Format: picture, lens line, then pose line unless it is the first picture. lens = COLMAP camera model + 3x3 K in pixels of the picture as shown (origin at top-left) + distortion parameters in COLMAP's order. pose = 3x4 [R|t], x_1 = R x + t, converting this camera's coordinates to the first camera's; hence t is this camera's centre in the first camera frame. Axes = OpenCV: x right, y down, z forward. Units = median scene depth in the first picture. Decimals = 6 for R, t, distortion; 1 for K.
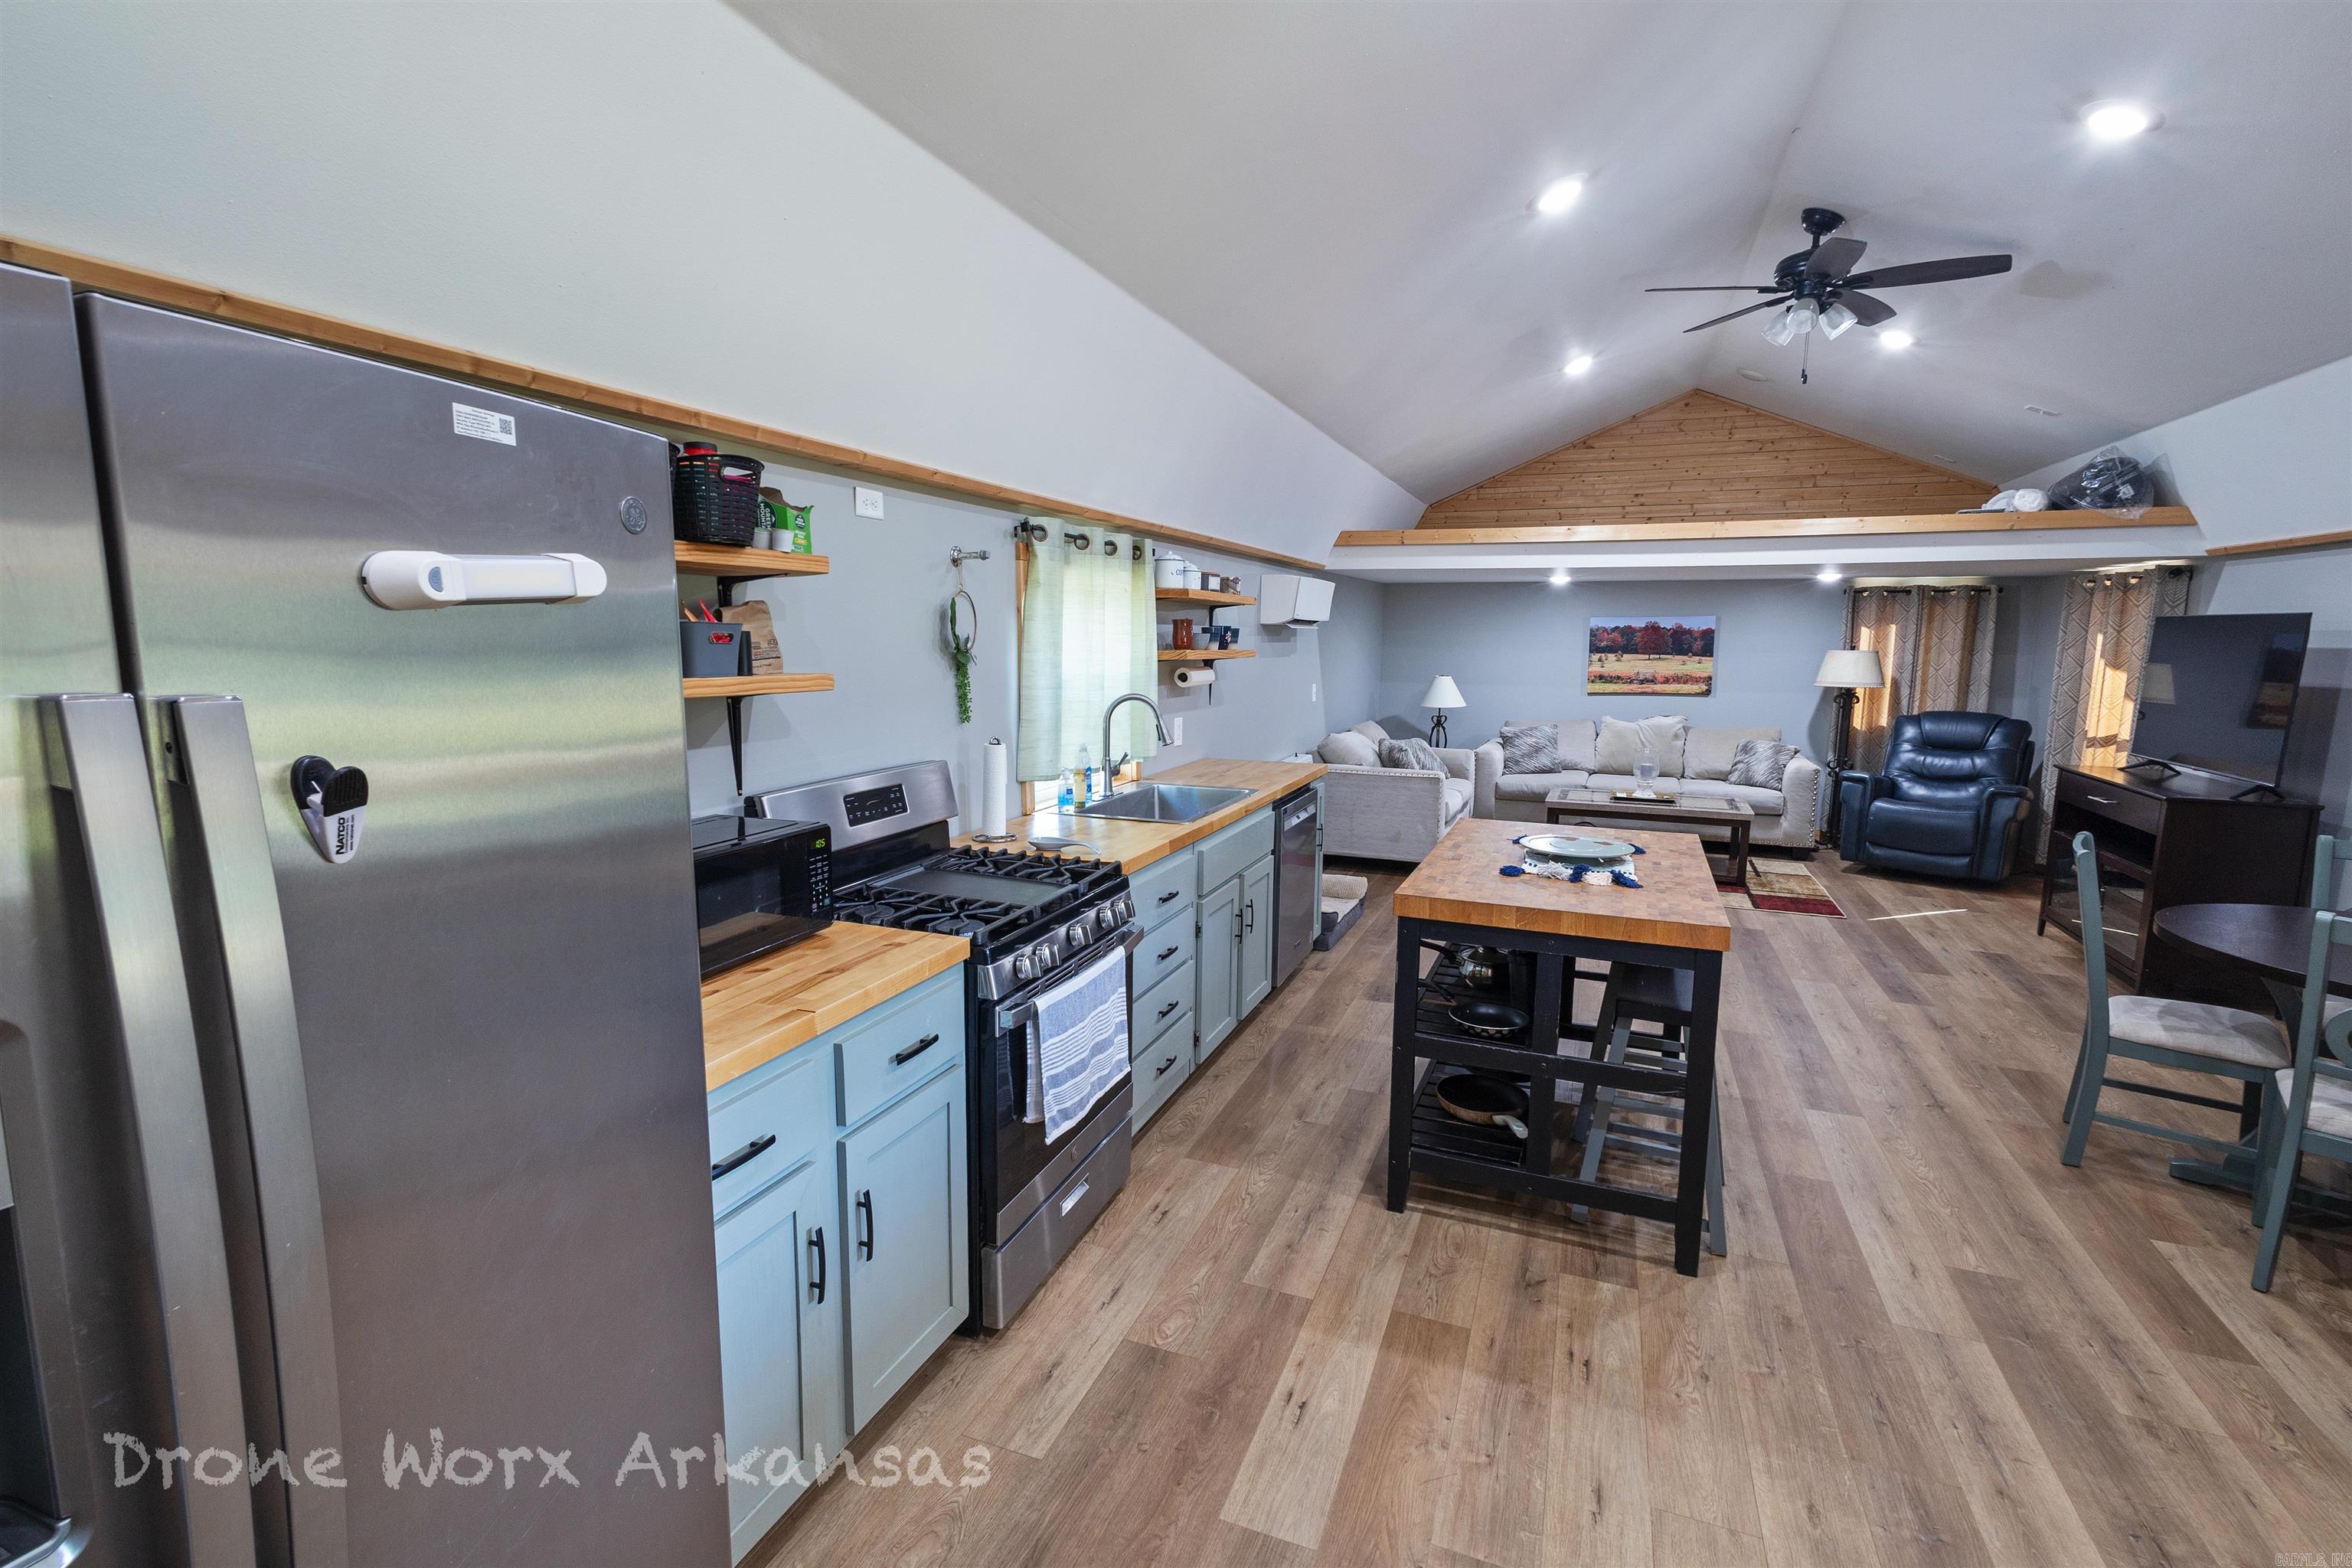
lens RADIAL K [[1077.4, 0, 1176.0], [0, 1077.4, 784.0], [0, 0, 1]] dist [0.013646, -0.001015]
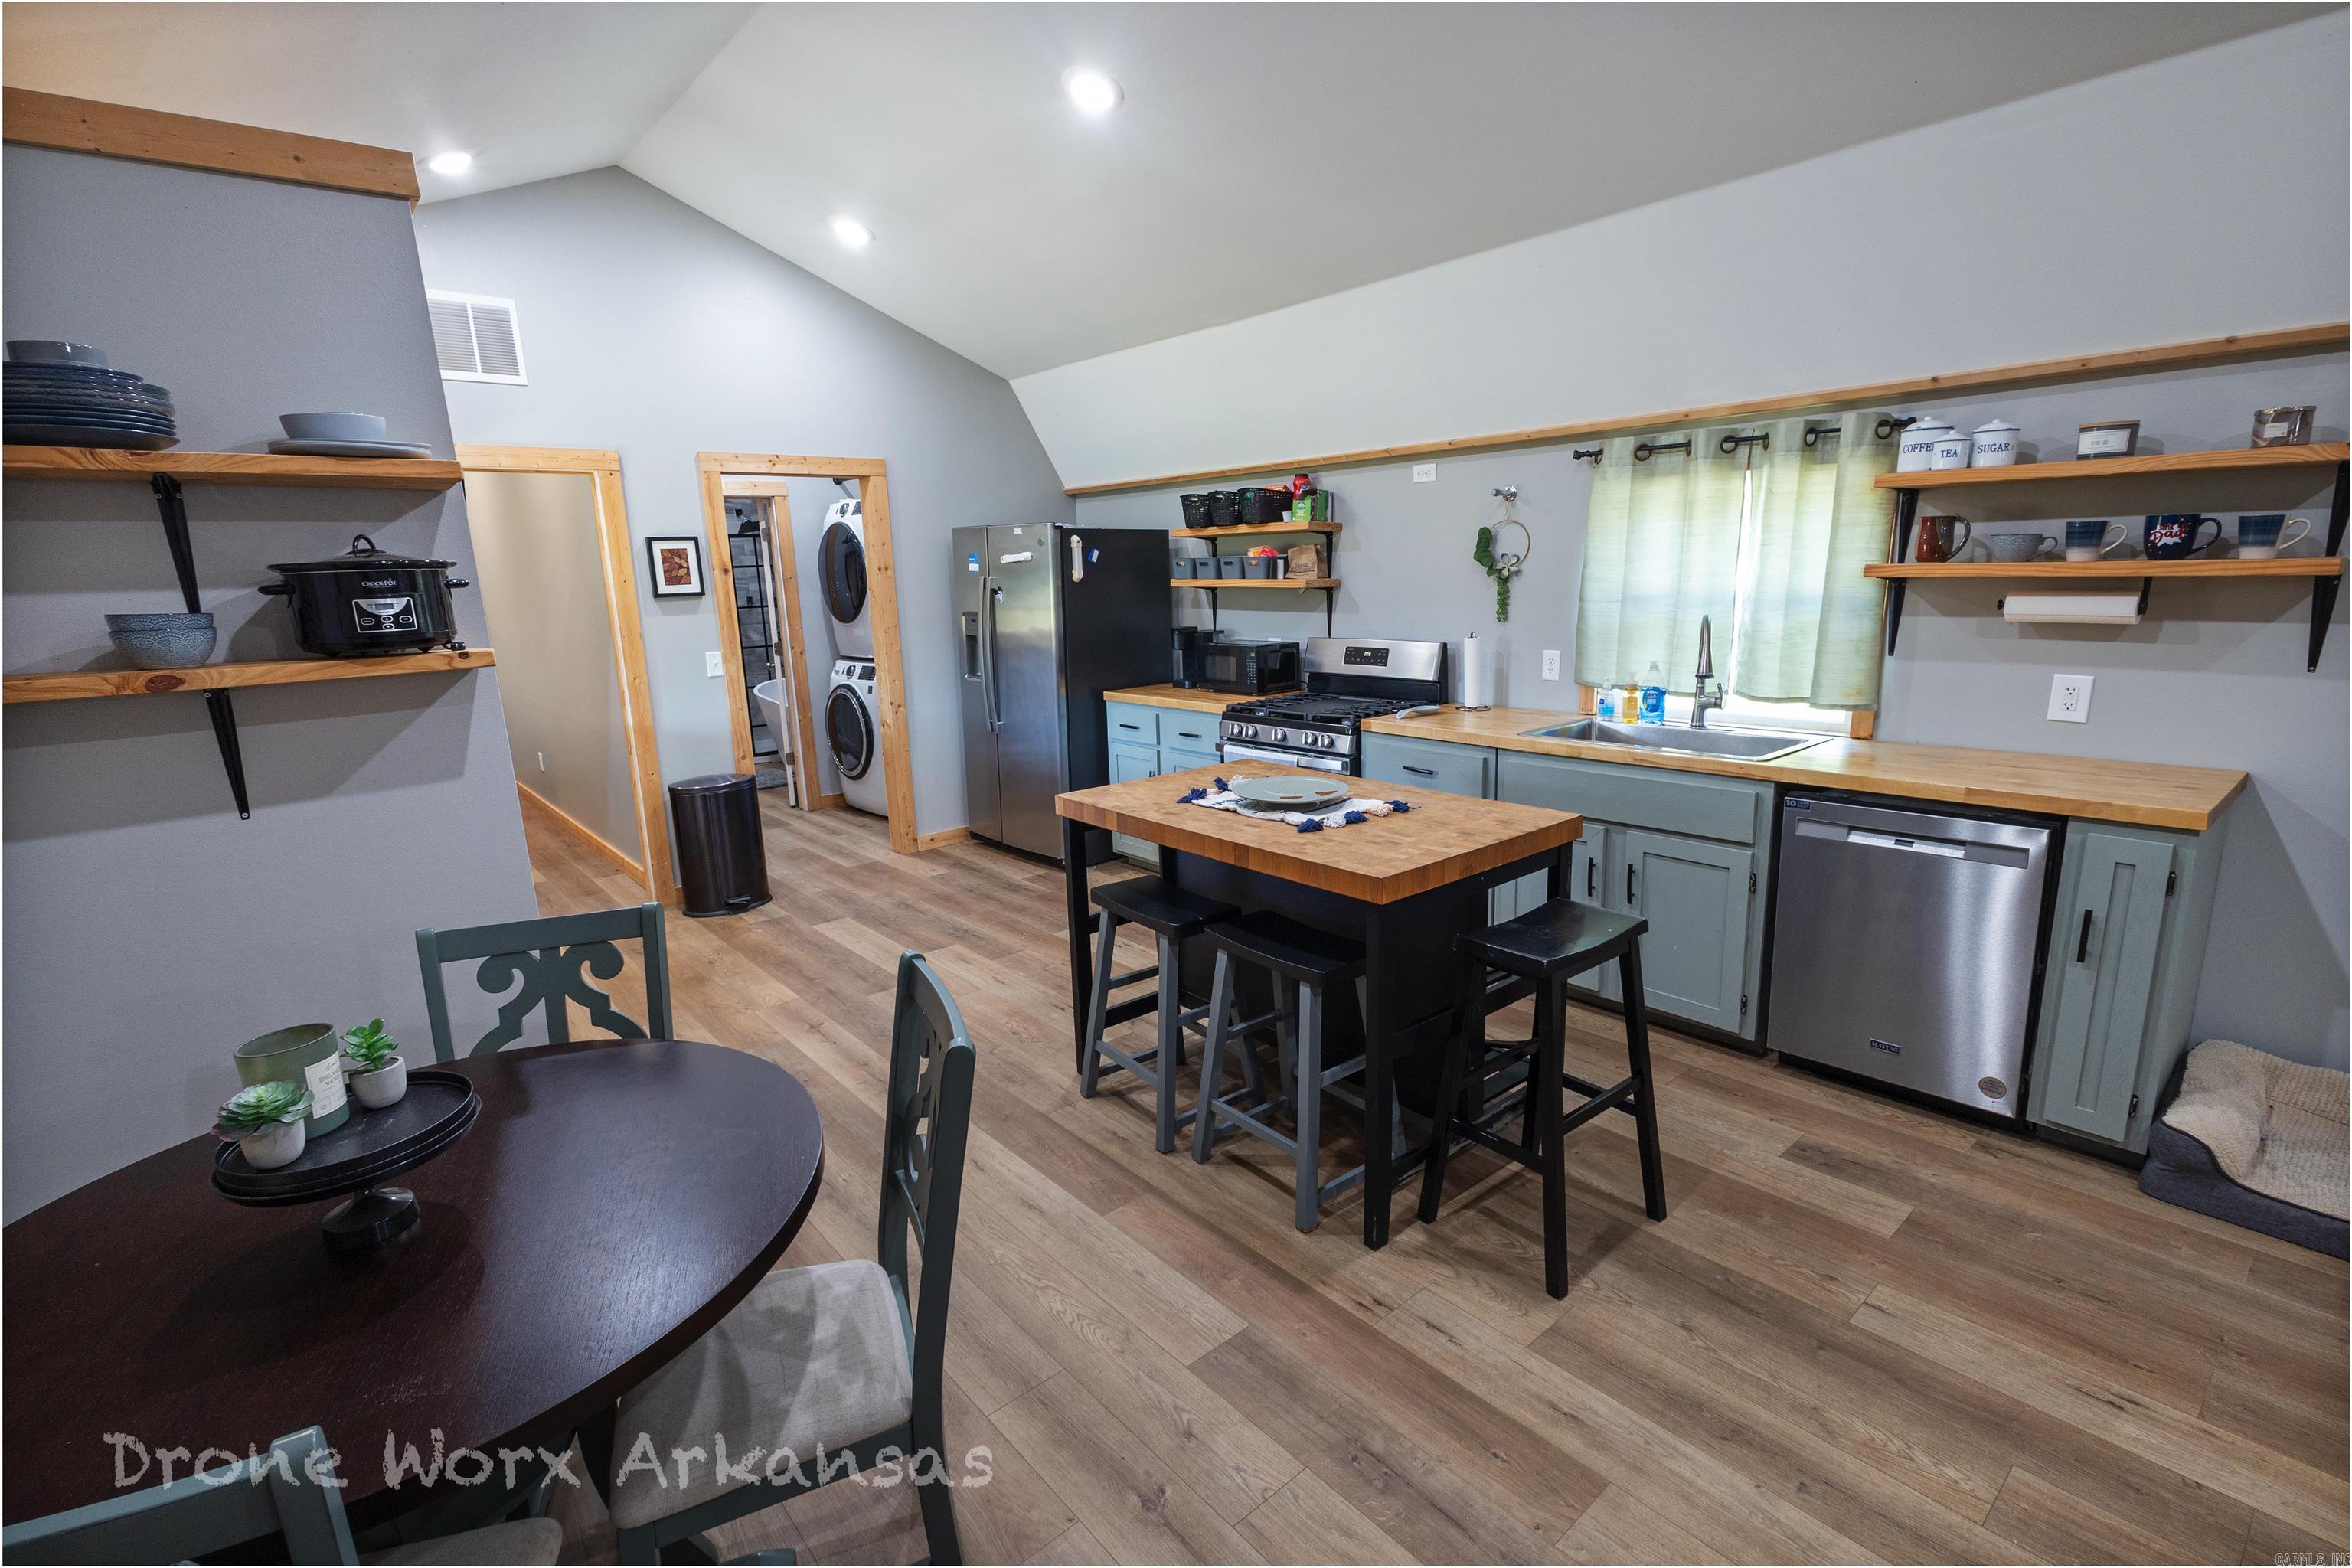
lens RADIAL K [[1077.4, 0, 1176.0], [0, 1077.4, 784.0], [0, 0, 1]] dist [0.013646, -0.001015]
pose [[-0.470961, 0.185745, -0.862377, 0.625404], [-0.095228, 0.961164, 0.259028, -0.091019], [0.876999, 0.204115, -0.434983, 0.679437]]
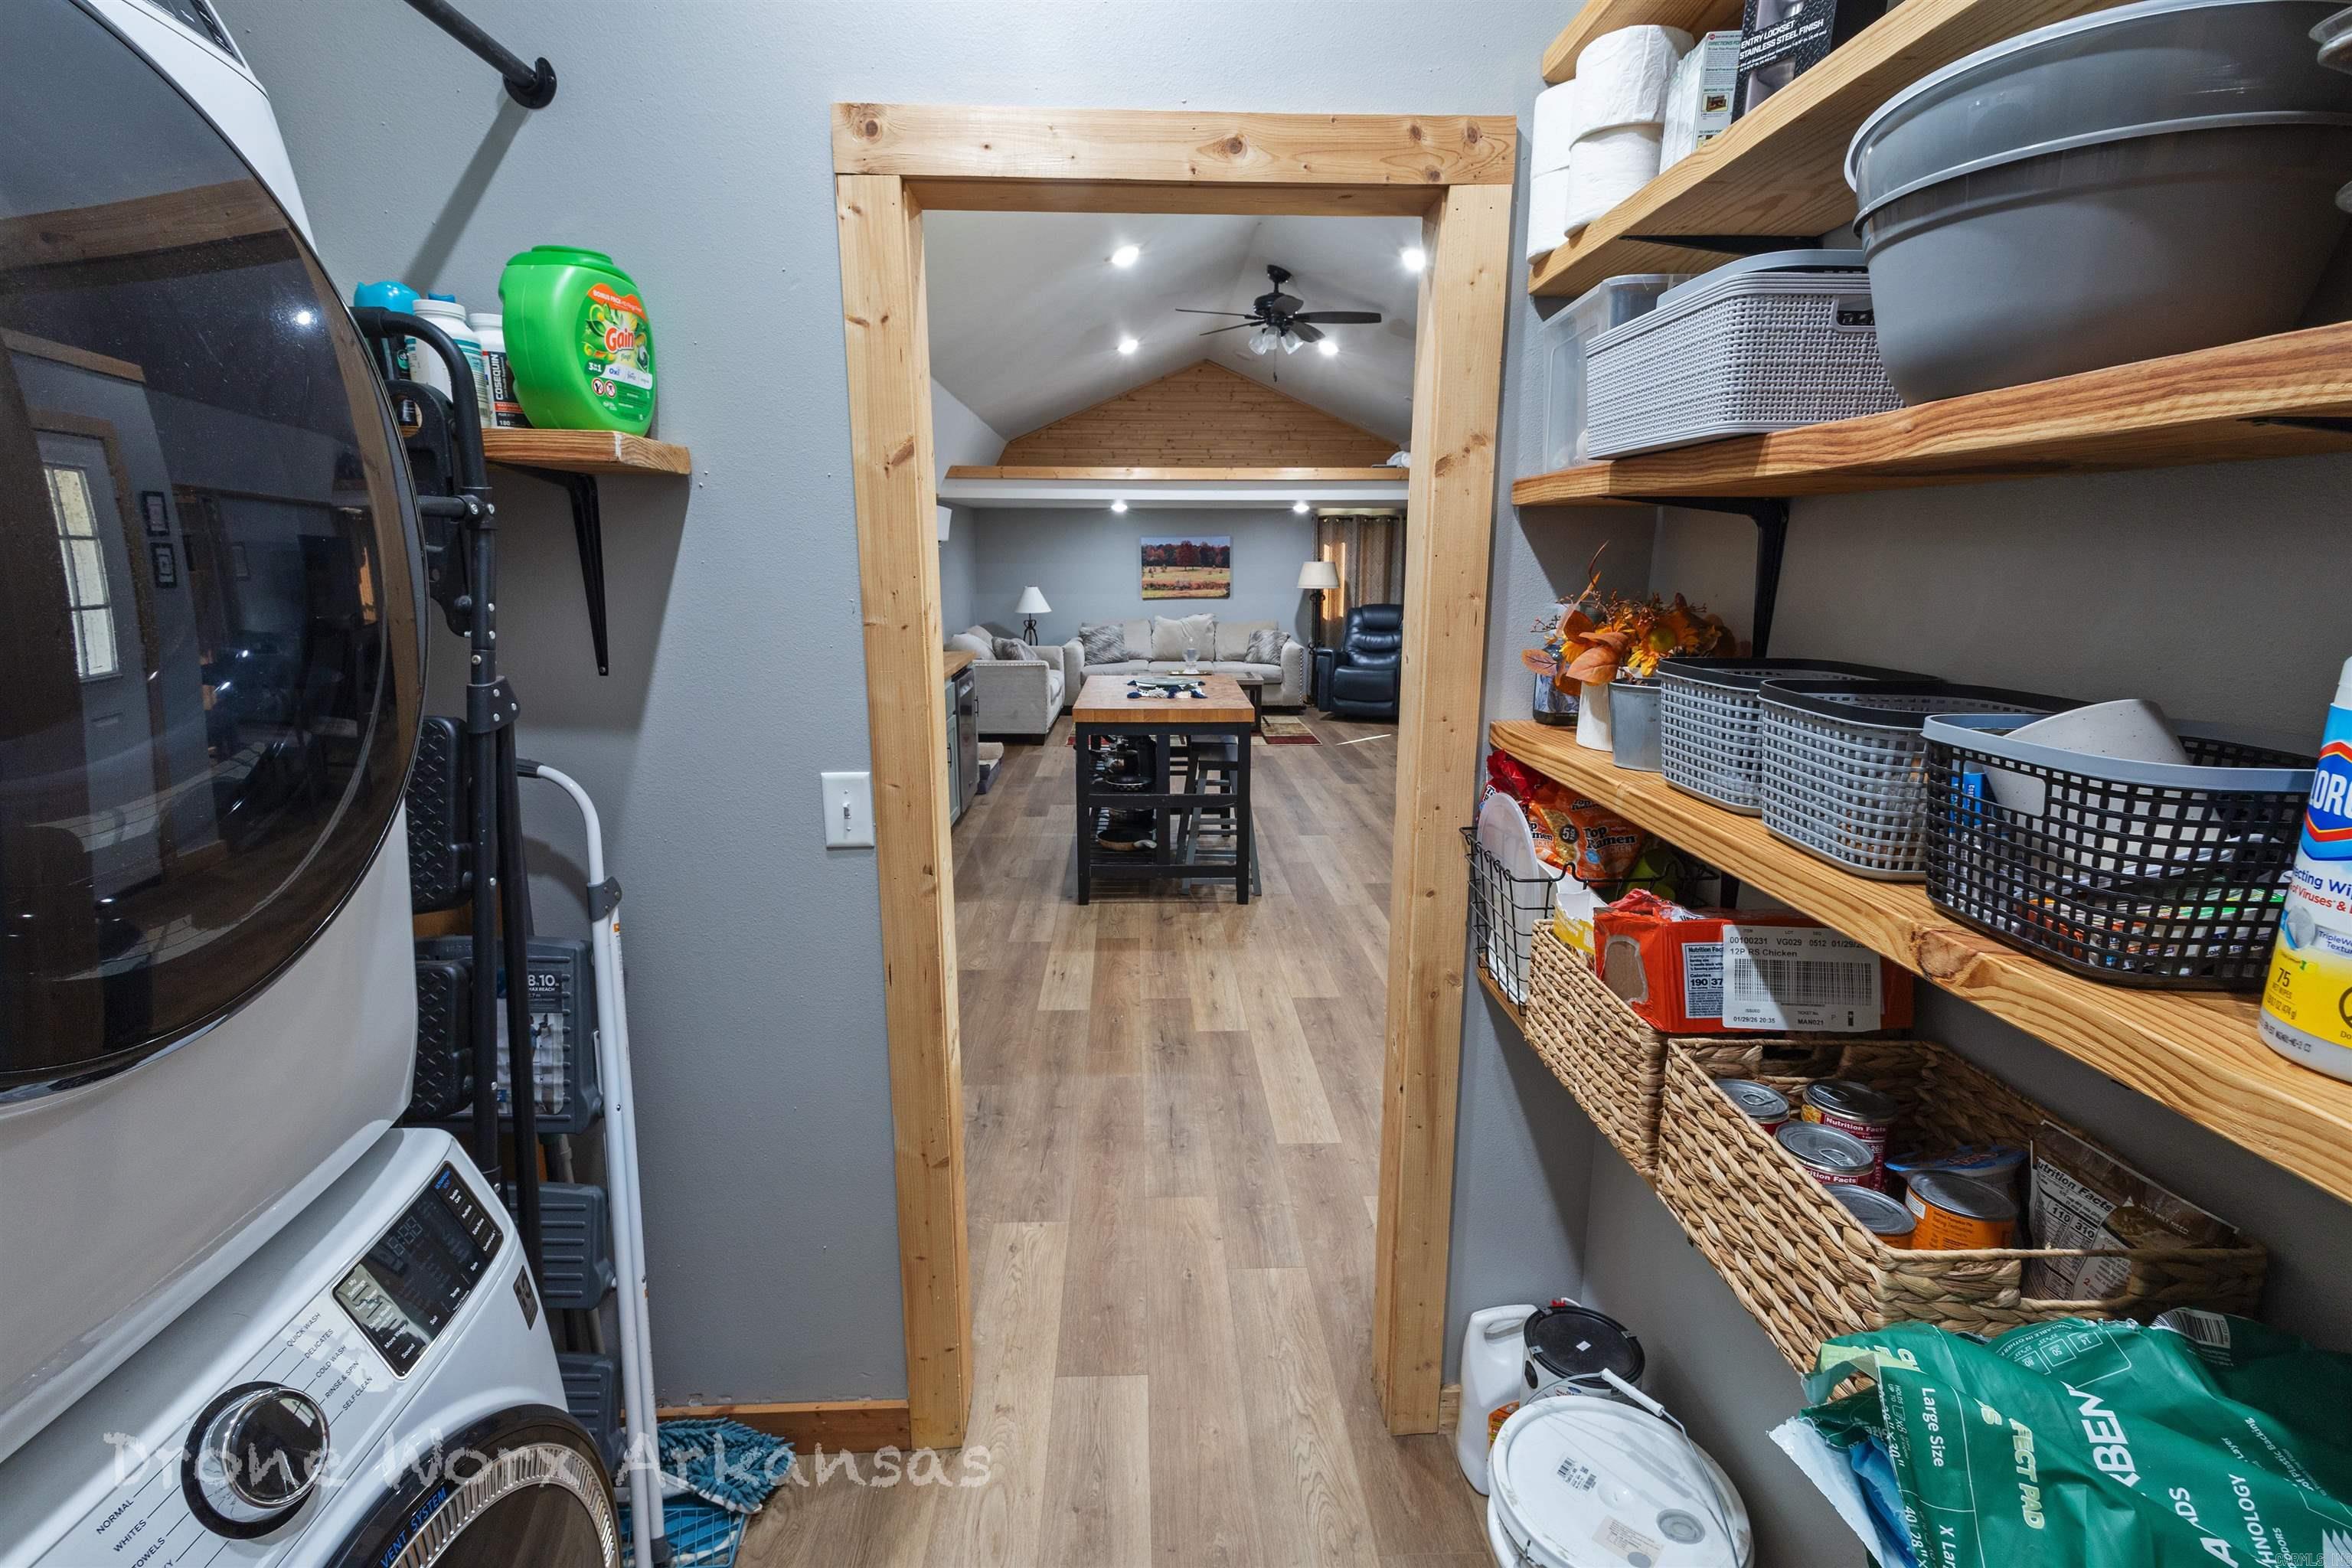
lens RADIAL K [[1085.2, 0, 1181.4], [0, 1085.2, 782.6], [0, 0, 1]] dist [0.010621, -0.000939]
pose [[0.913247, -0.091124, 0.397085, -0.142438], [0.063209, 0.994555, 0.082861, 0.039191], [-0.402474, -0.050573, 0.914033, -0.266597]]
